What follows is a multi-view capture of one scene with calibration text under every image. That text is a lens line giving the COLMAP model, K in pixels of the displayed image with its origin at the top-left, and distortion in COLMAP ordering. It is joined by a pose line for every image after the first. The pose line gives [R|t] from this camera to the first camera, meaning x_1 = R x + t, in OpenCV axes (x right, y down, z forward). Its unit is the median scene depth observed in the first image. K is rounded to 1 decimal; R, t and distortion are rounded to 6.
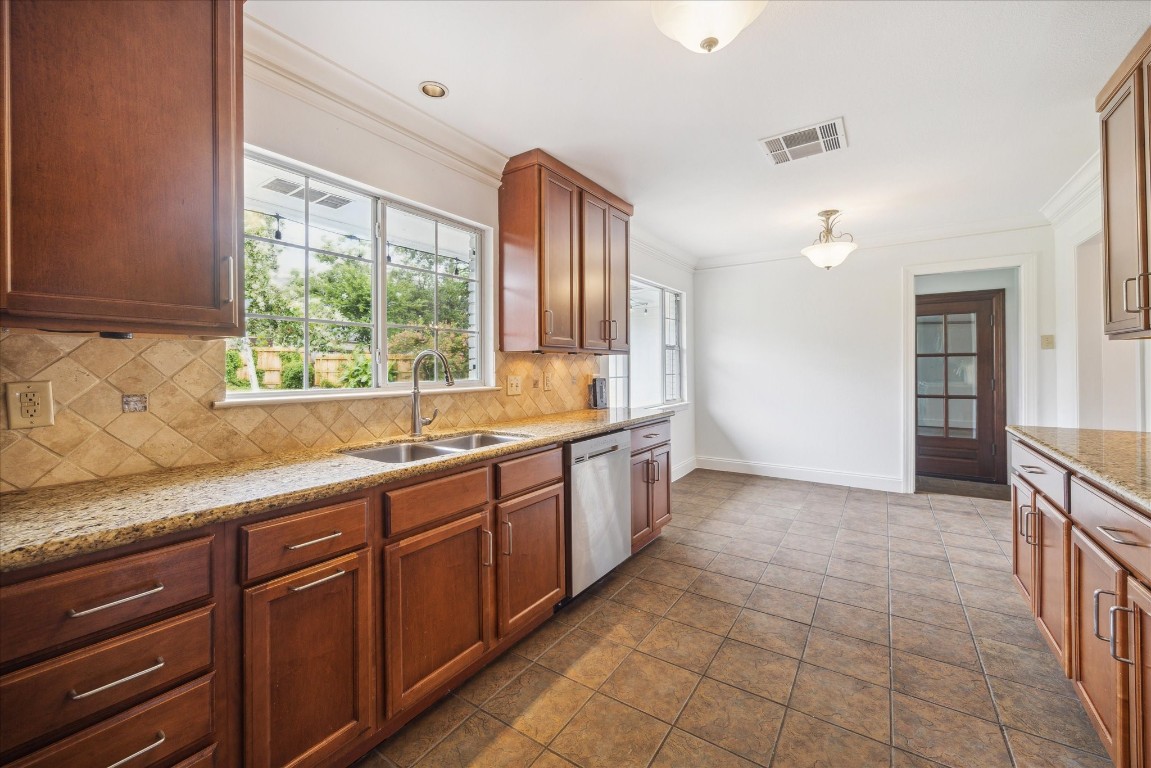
lens RADIAL K [[450.1, 0, 576.4], [0, 450.1, 365.7], [0, 0, 1]] dist [-0.004815, 0.000259]
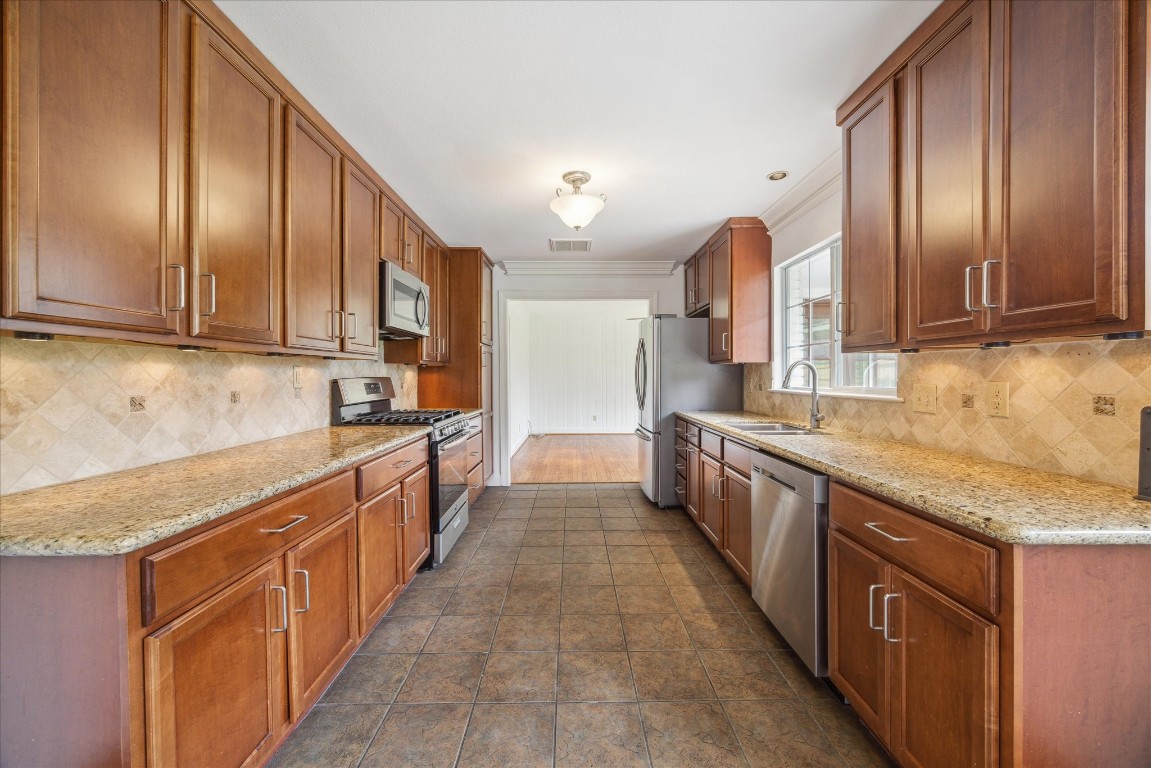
lens RADIAL K [[450.1, 0, 591.0], [0, 450.1, 374.9], [0, 0, 1]] dist [-0.004815, 0.000259]
pose [[-0.798483, 0.011463, -0.601908, 0.681119], [0.013191, 0.999912, 0.001545, -0.002983], [0.601873, -0.006706, -0.798564, 1.206752]]
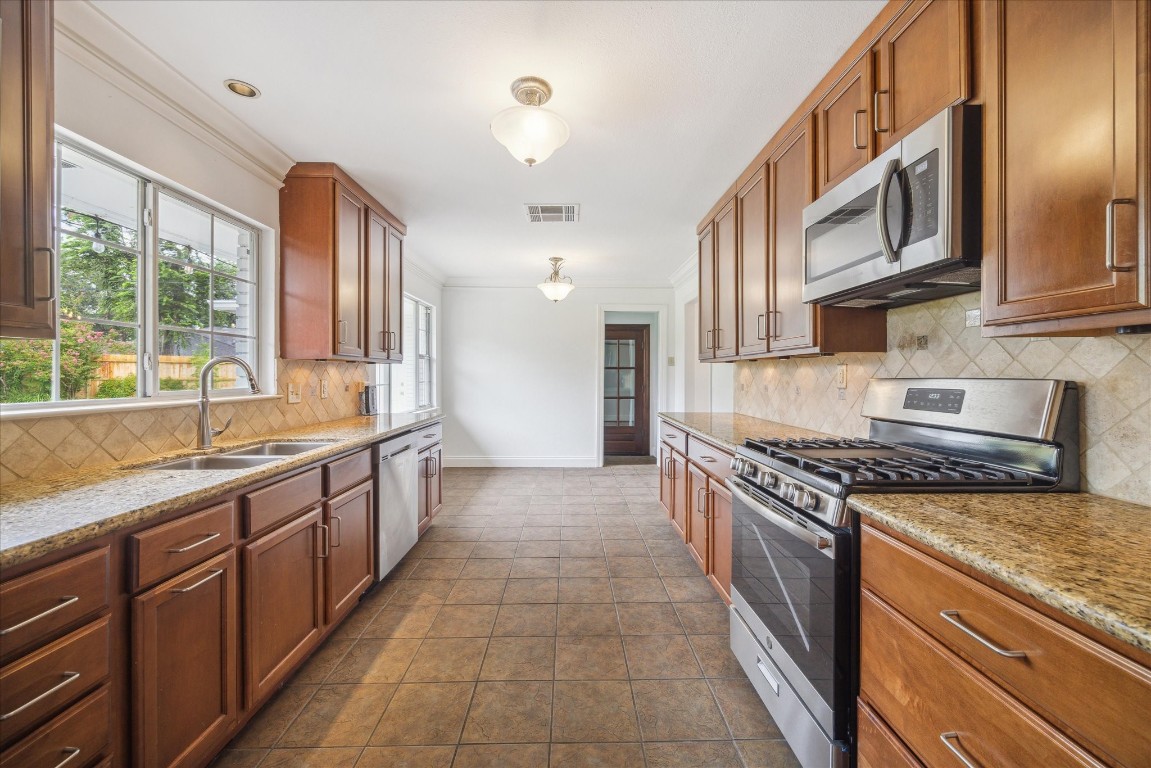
lens RADIAL K [[450.1, 0, 570.7], [0, 450.1, 375.9], [0, 0, 1]] dist [-0.004815, 0.000259]
pose [[0.821470, 0.006672, 0.570212, -0.193889], [-0.009610, 0.999952, 0.002144, -0.001963], [-0.570170, -0.007241, 0.821495, -0.138960]]
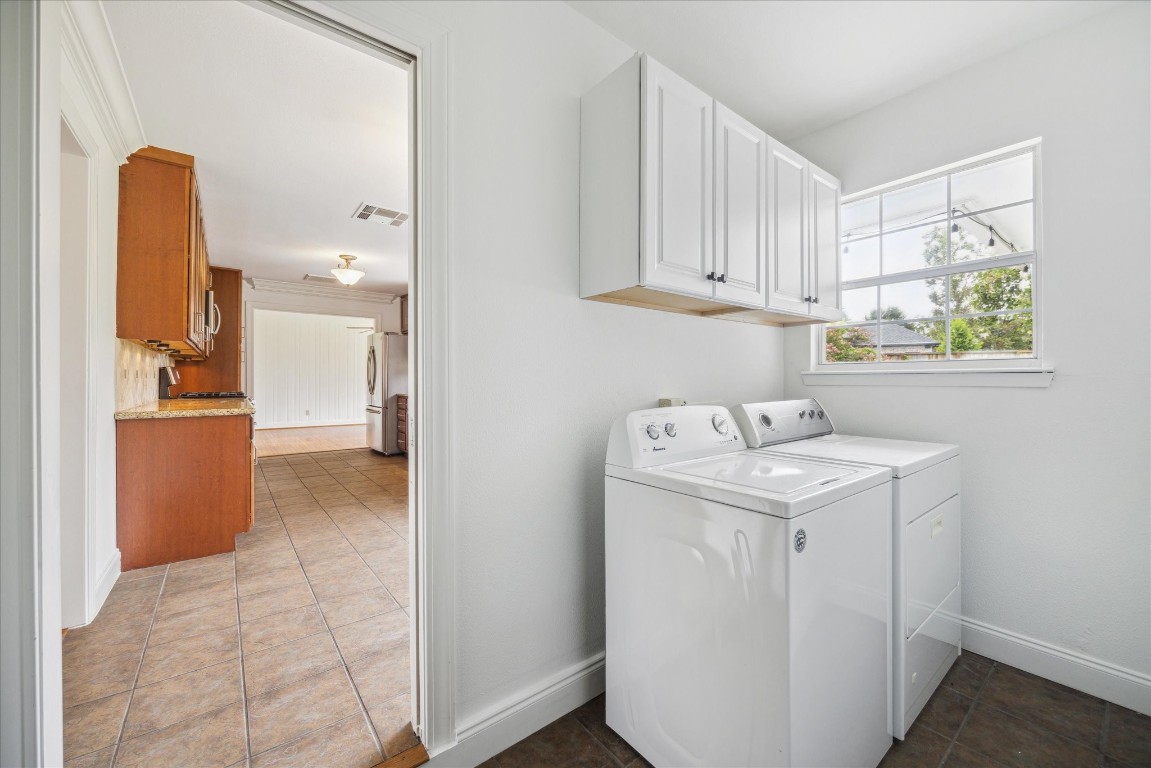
lens RADIAL K [[450.1, 0, 581.9], [0, 450.1, 378.7], [0, 0, 1]] dist [-0.004815, 0.000259]
pose [[-0.287416, 0.006726, -0.957782, 1.492215], [0.005434, 0.999971, 0.005391, 0.034355], [0.957790, -0.003655, -0.287445, 1.756920]]
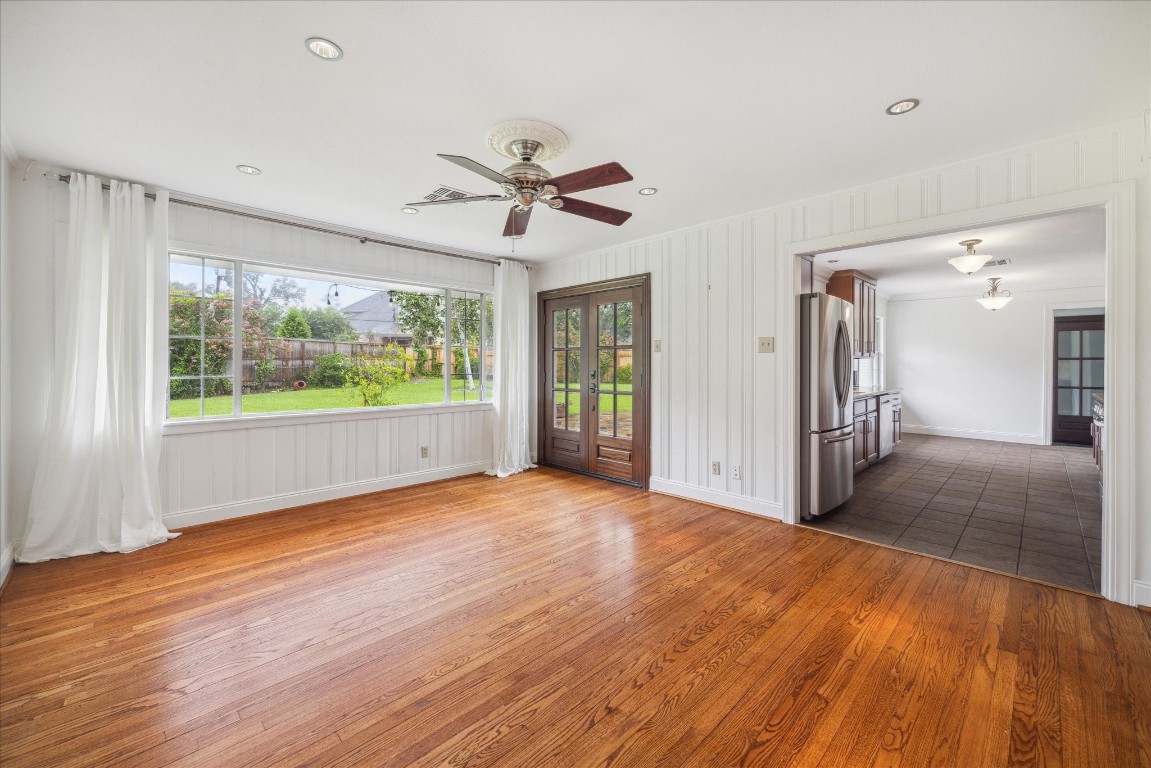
lens RADIAL K [[450.1, 0, 593.3], [0, 450.1, 364.4], [0, 0, 1]] dist [-0.004815, 0.000259]
pose [[0.984295, 0.009484, -0.176274, -0.846880], [-0.008851, 0.999951, 0.004379, 0.002260], [0.176307, -0.002750, 0.984331, -1.266374]]
